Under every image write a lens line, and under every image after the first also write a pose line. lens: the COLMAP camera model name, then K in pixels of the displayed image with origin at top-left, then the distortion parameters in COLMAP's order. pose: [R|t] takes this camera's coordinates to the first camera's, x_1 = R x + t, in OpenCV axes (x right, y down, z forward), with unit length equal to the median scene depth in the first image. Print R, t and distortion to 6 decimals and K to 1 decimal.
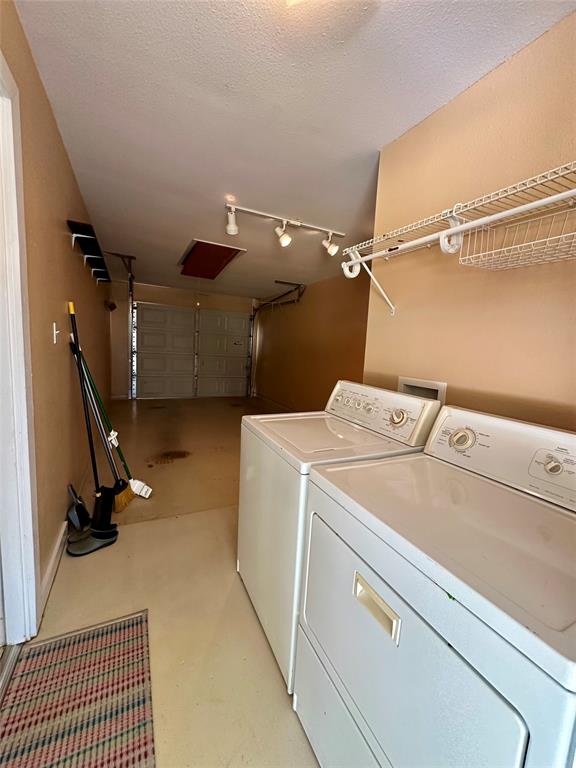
lens RADIAL K [[308.1, 0, 287.2], [0, 308.1, 383.4], [0, 0, 1]] dist [0.004331, 0.000196]
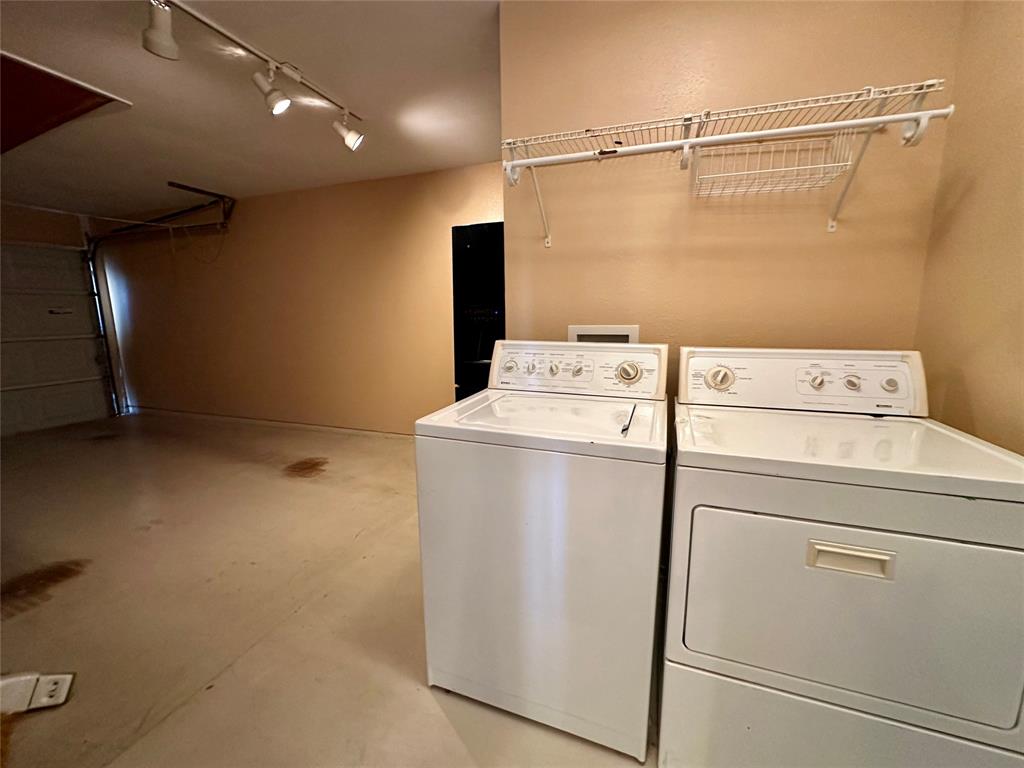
lens RADIAL K [[410.8, 0, 512.8], [0, 410.8, 382.7], [0, 0, 1]] dist [0.004331, 0.000196]
pose [[0.724751, -0.180078, 0.665063, -0.279115], [0.133735, 0.983651, 0.120605, -0.015172], [-0.675908, 0.001533, 0.736984, 0.195605]]
